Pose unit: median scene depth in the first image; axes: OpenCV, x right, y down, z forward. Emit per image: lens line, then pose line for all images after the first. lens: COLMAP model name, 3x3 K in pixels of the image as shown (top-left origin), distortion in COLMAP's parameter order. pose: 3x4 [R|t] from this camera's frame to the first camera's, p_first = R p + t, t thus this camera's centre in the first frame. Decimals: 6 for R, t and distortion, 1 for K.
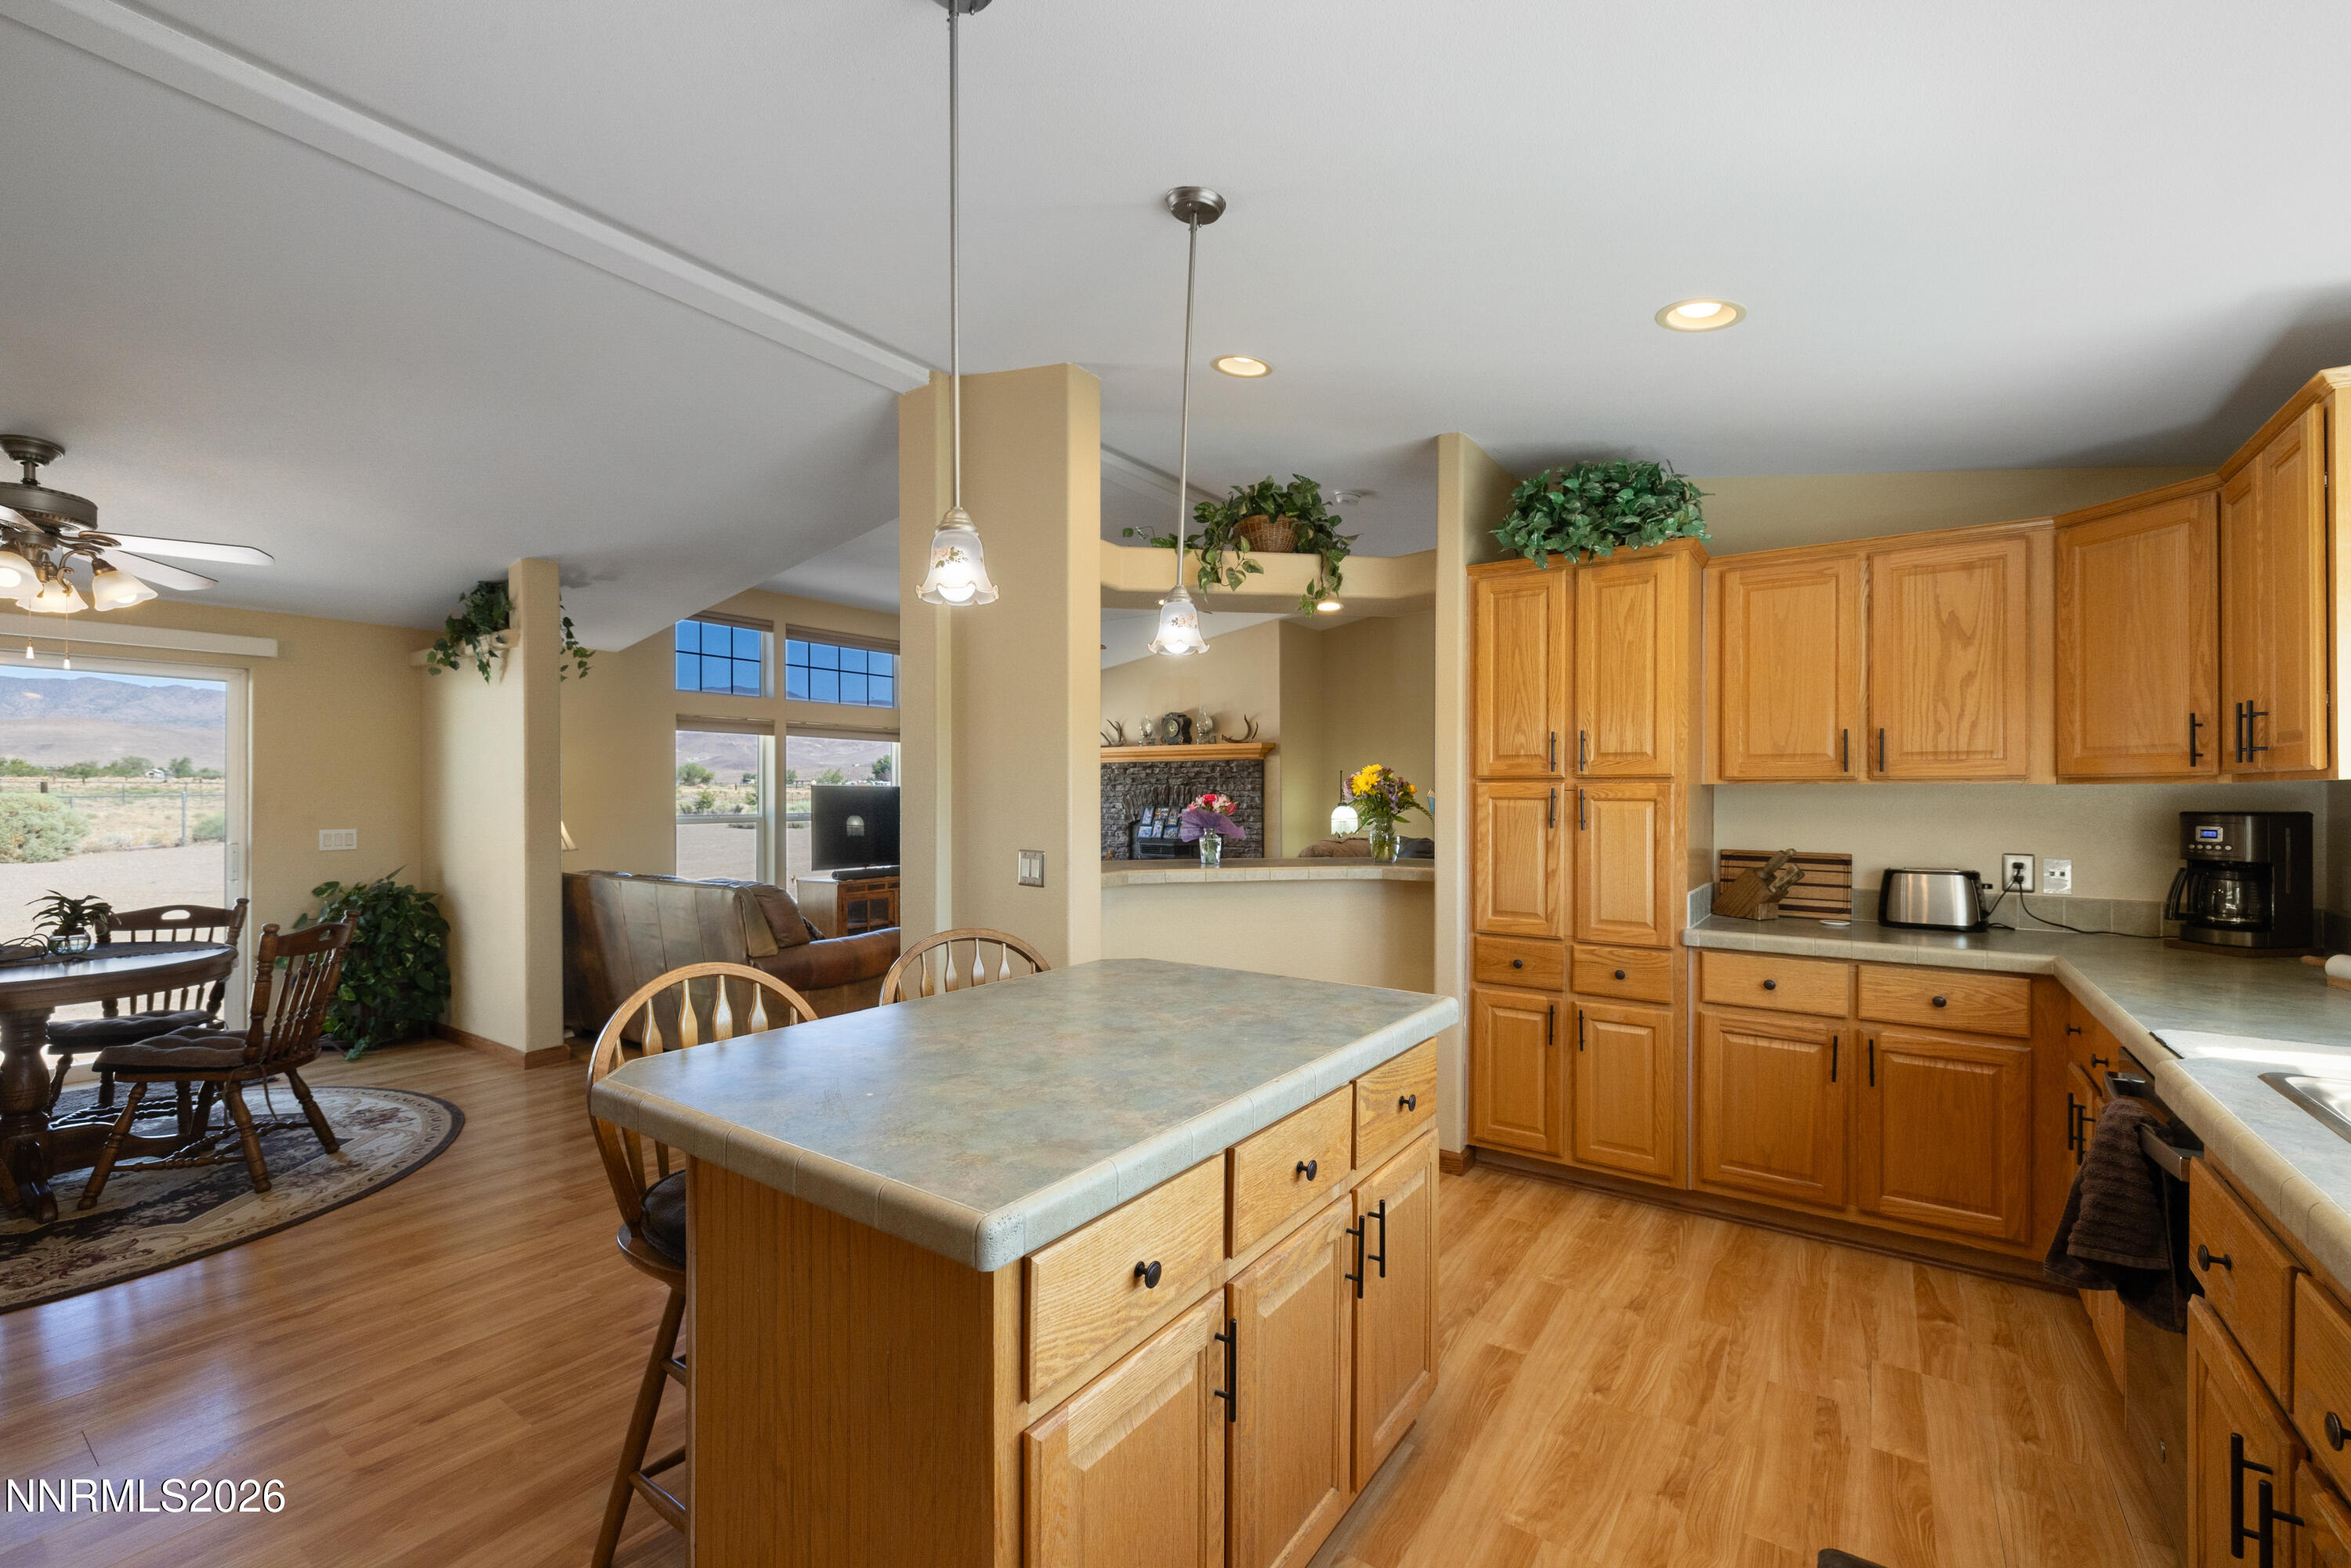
lens RADIAL K [[983.9, 0, 1175.7], [0, 983.9, 791.4], [0, 0, 1]] dist [-0.001122, 0.000460]
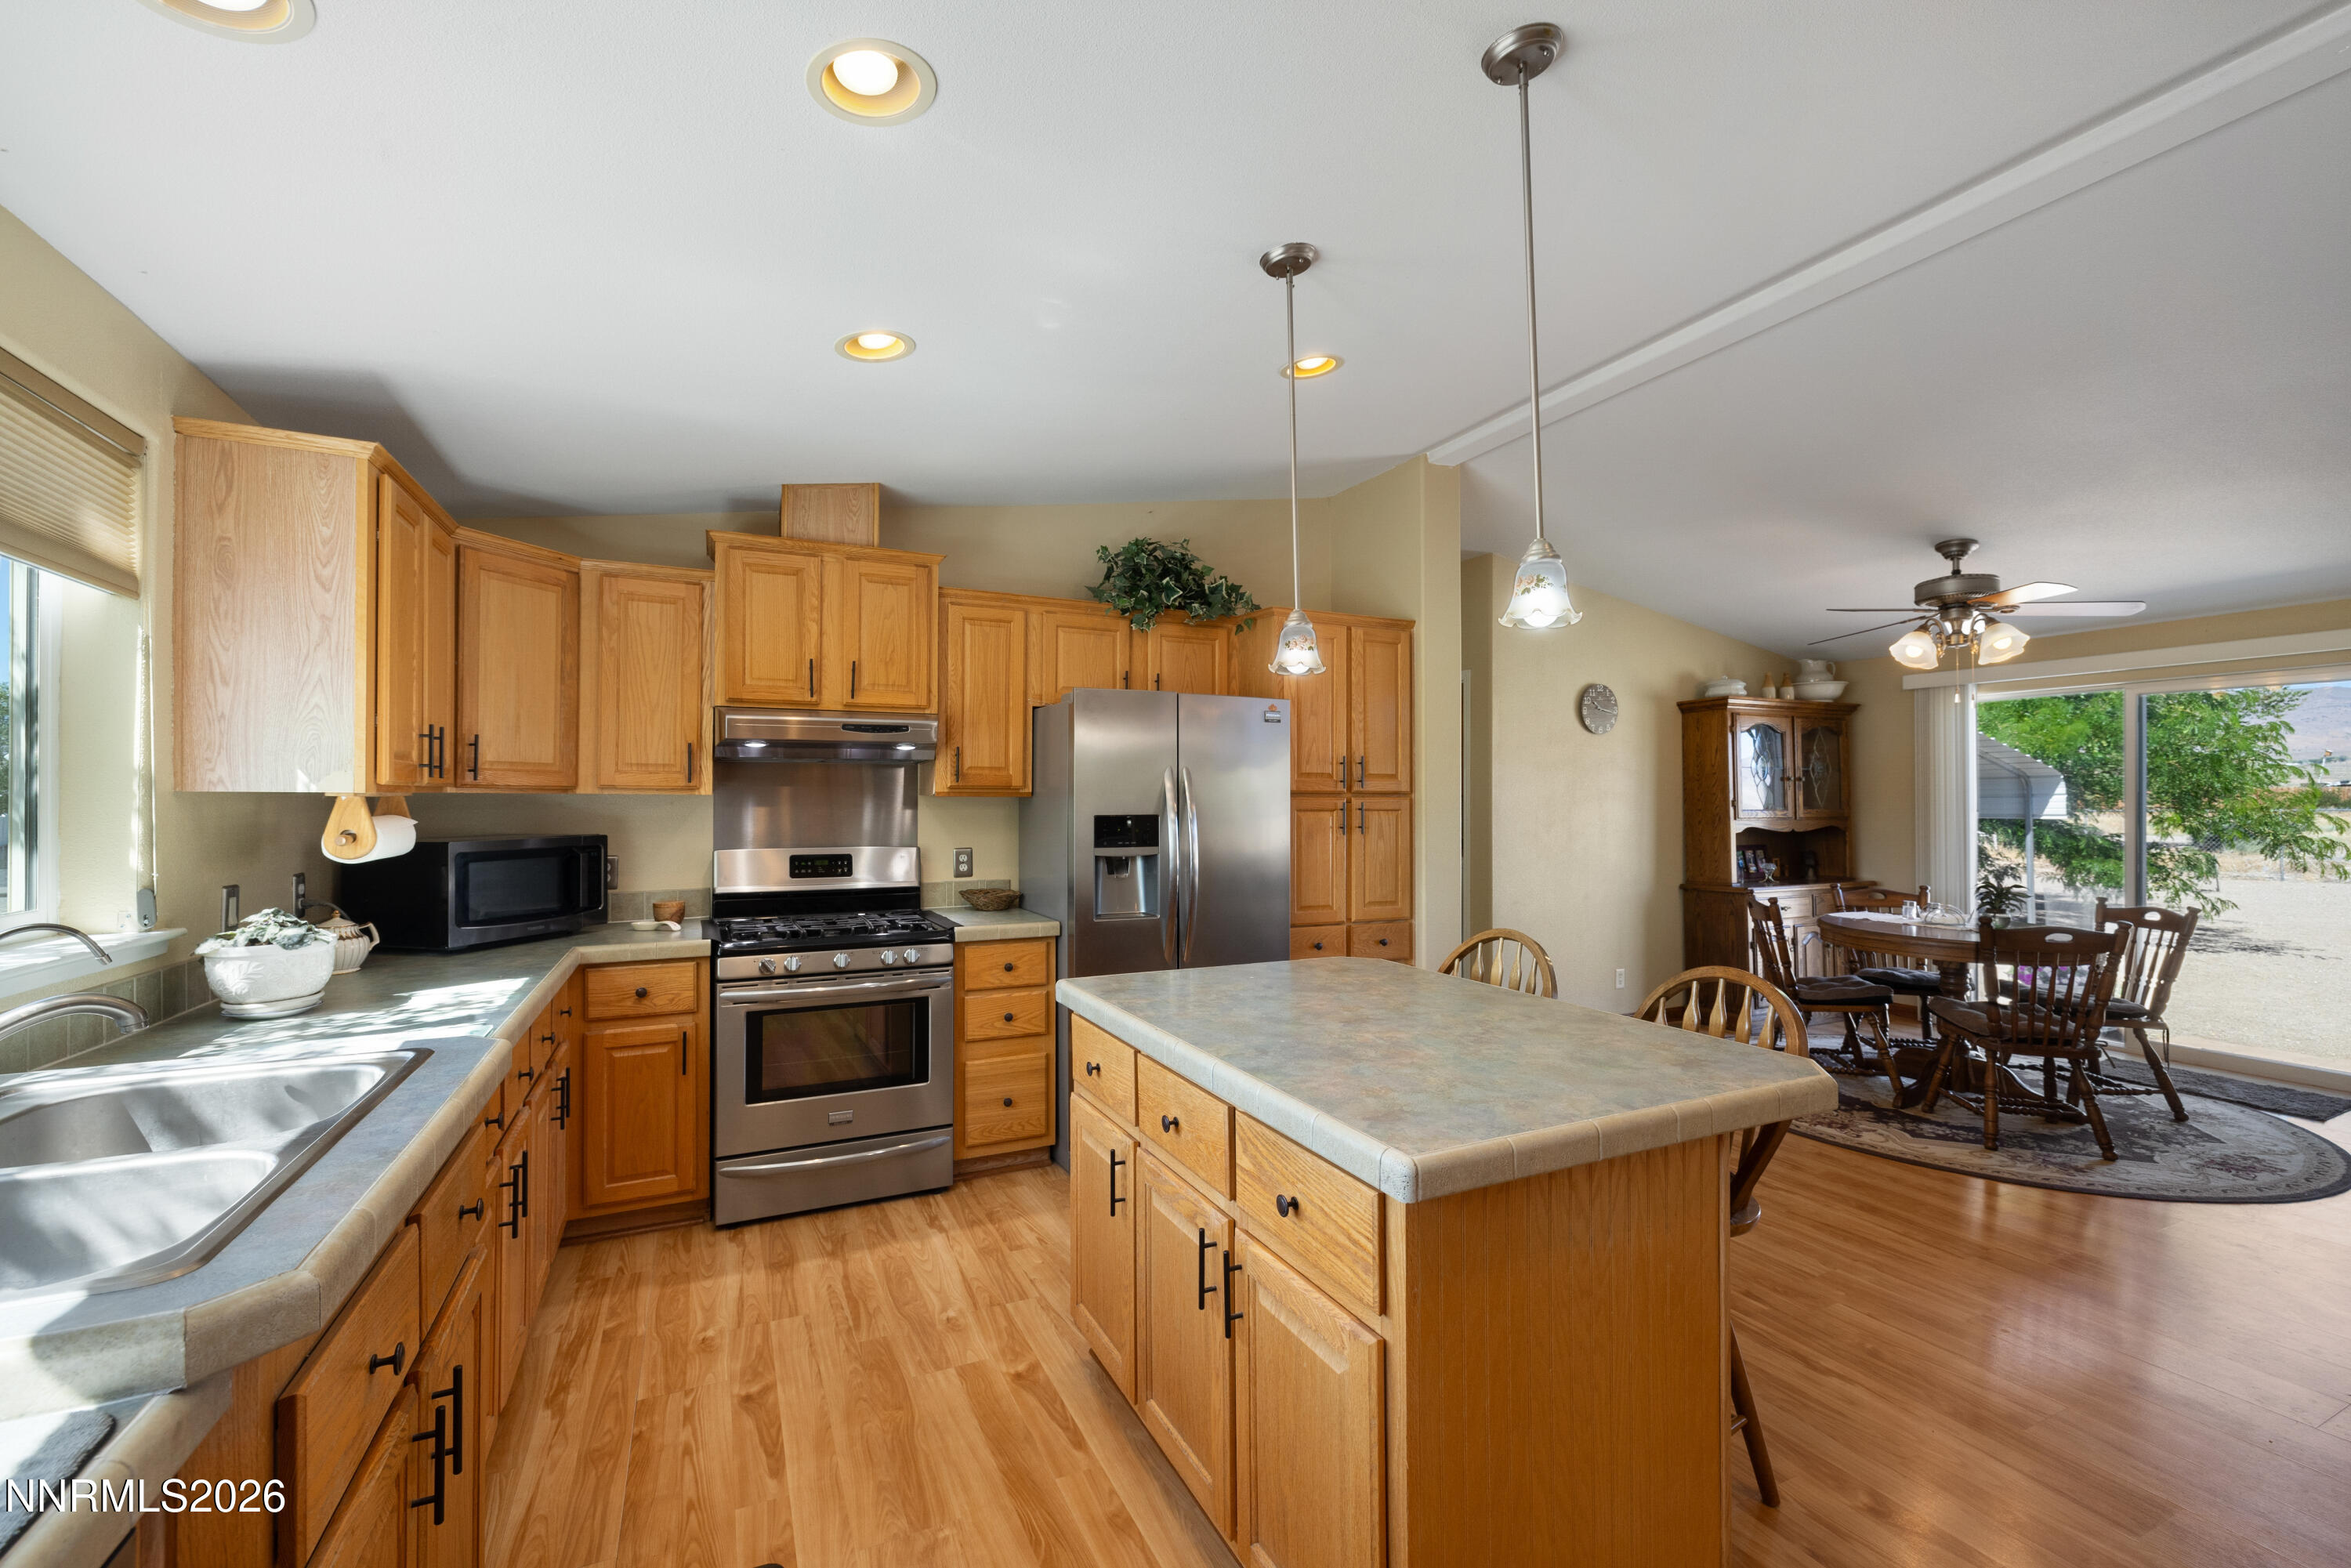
lens RADIAL K [[983.9, 0, 1175.8], [0, 983.9, 790.5], [0, 0, 1]] dist [-0.001122, 0.000460]
pose [[-0.494988, -0.008641, -0.868857, 0.602653], [0.001954, 0.999937, -0.011057, -0.002187], [0.868897, -0.007171, -0.494940, 0.820462]]
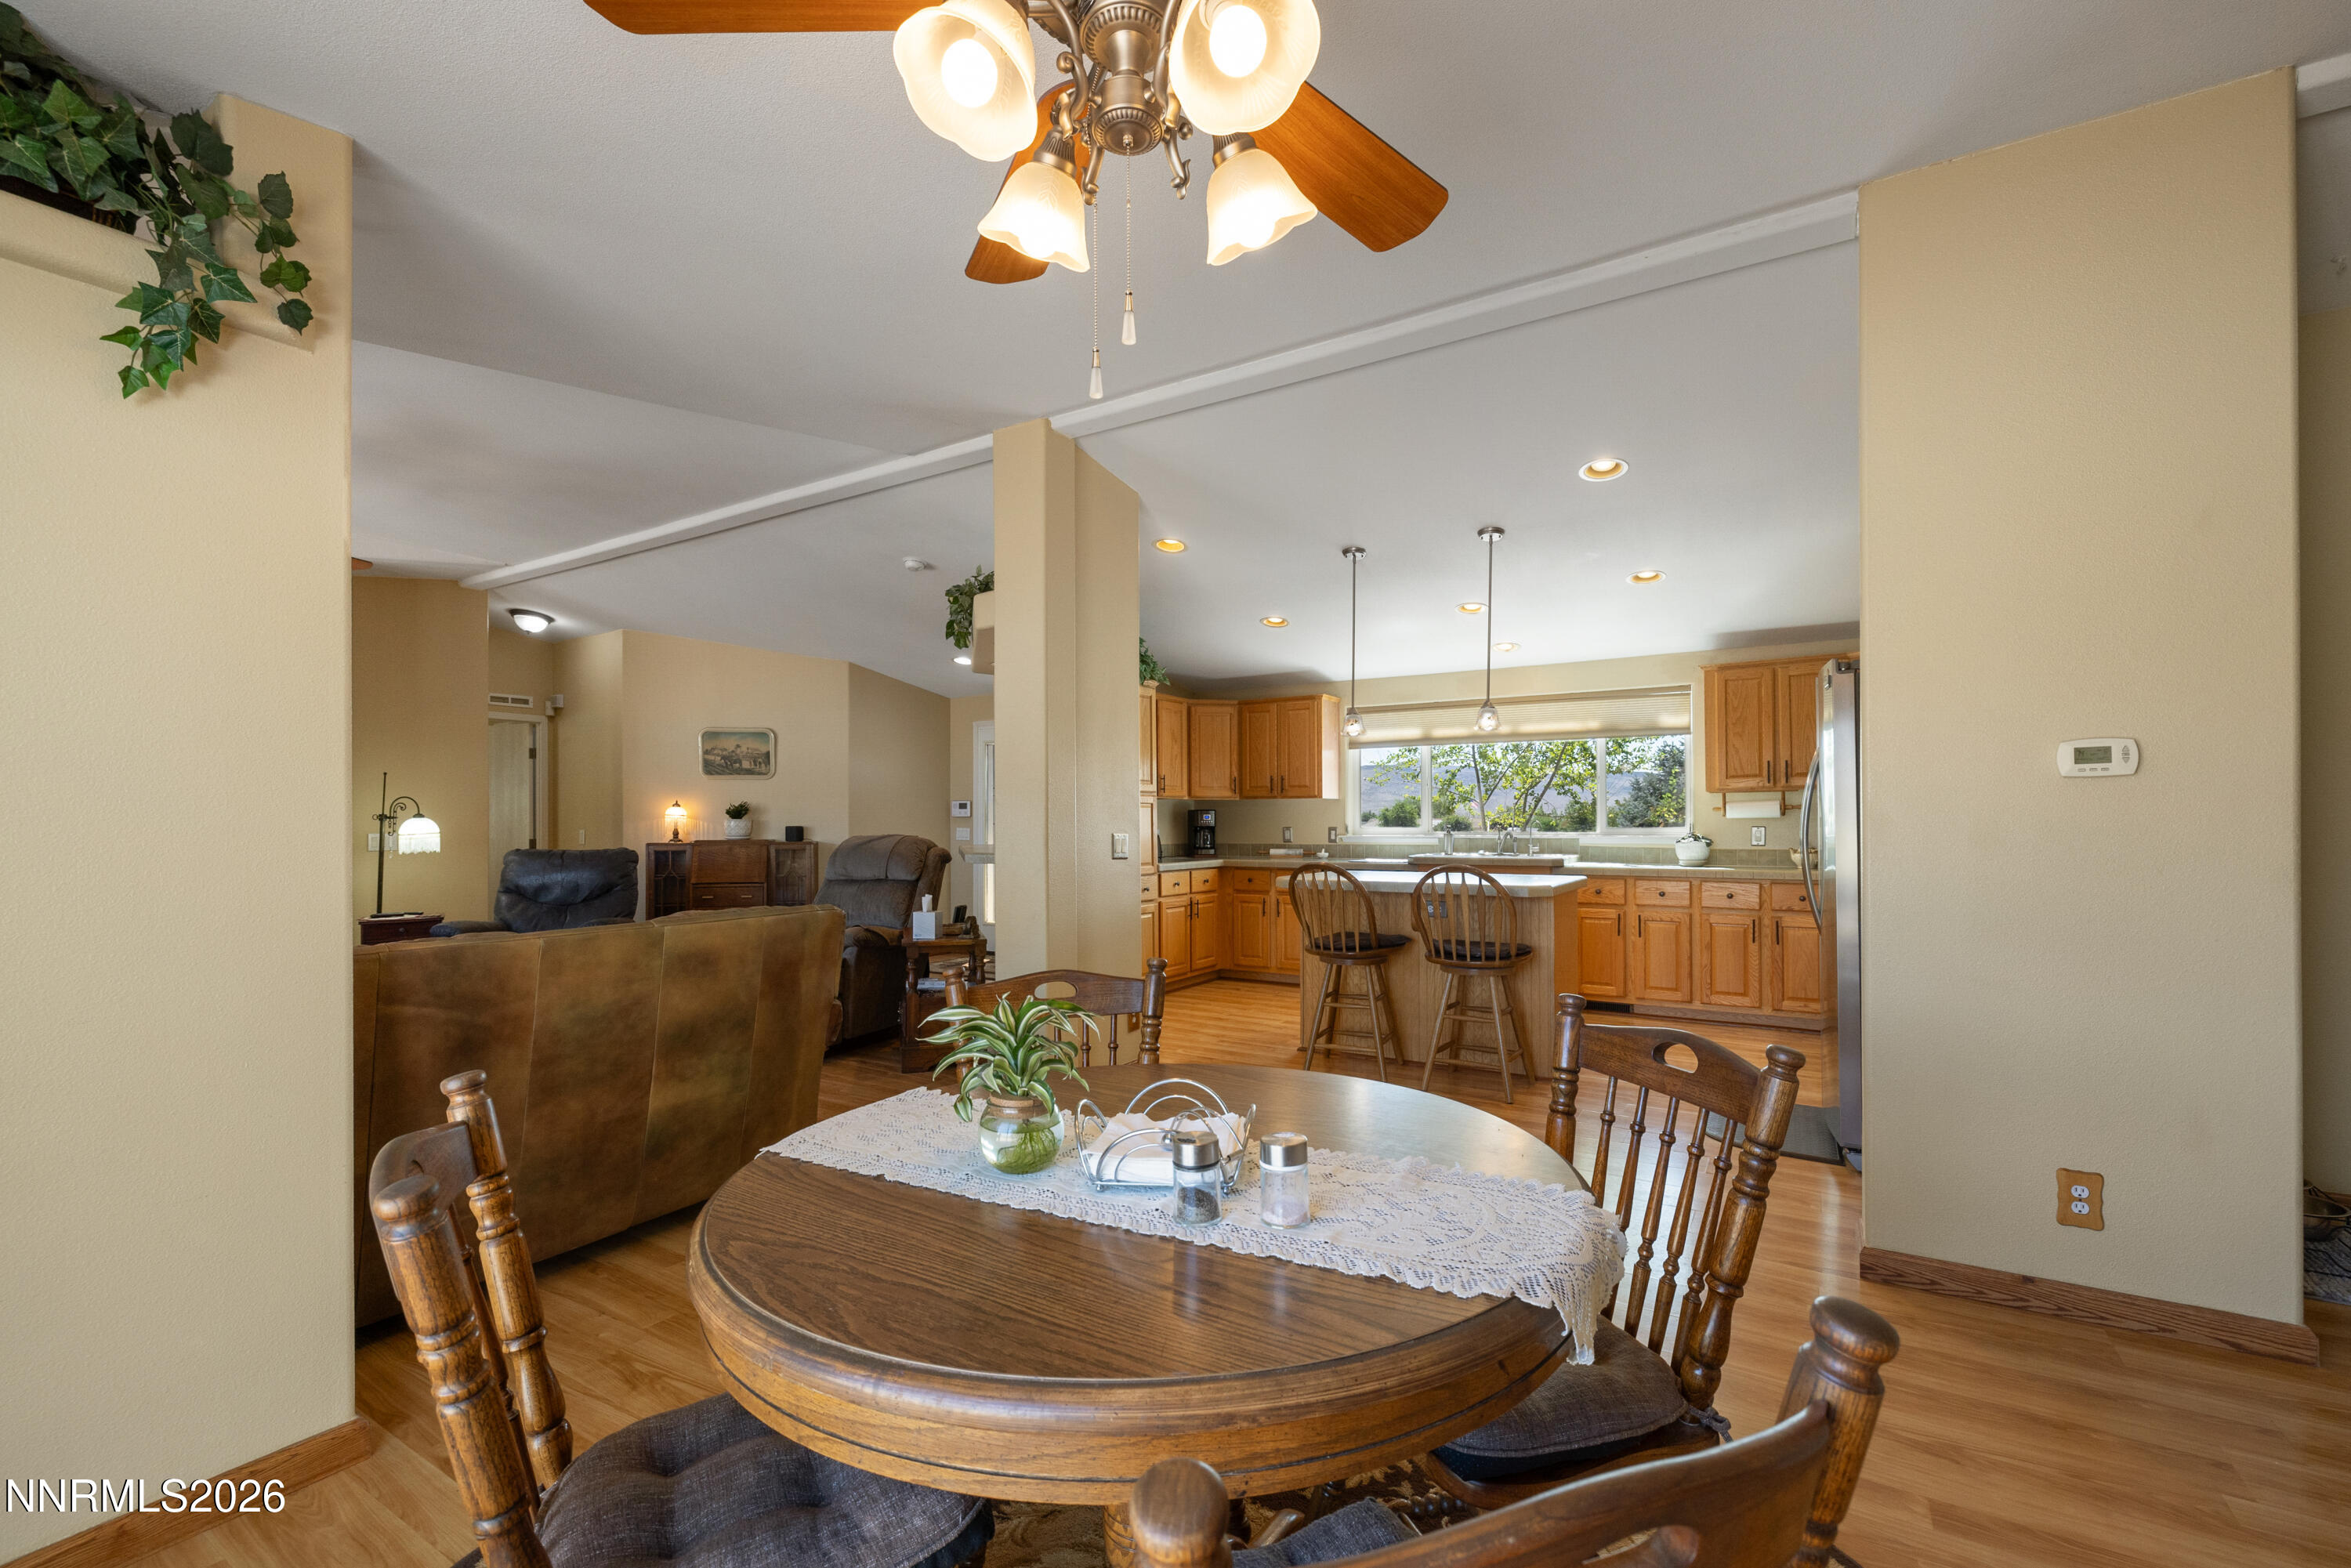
lens RADIAL K [[983.9, 0, 1173.3], [0, 983.9, 820.6], [0, 0, 1]] dist [-0.001122, 0.000460]
pose [[-0.053011, 0.000860, 0.998594, -1.714584], [0.000680, 0.999999, -0.000825, 0.049896], [-0.998594, 0.000636, -0.053012, 1.133131]]
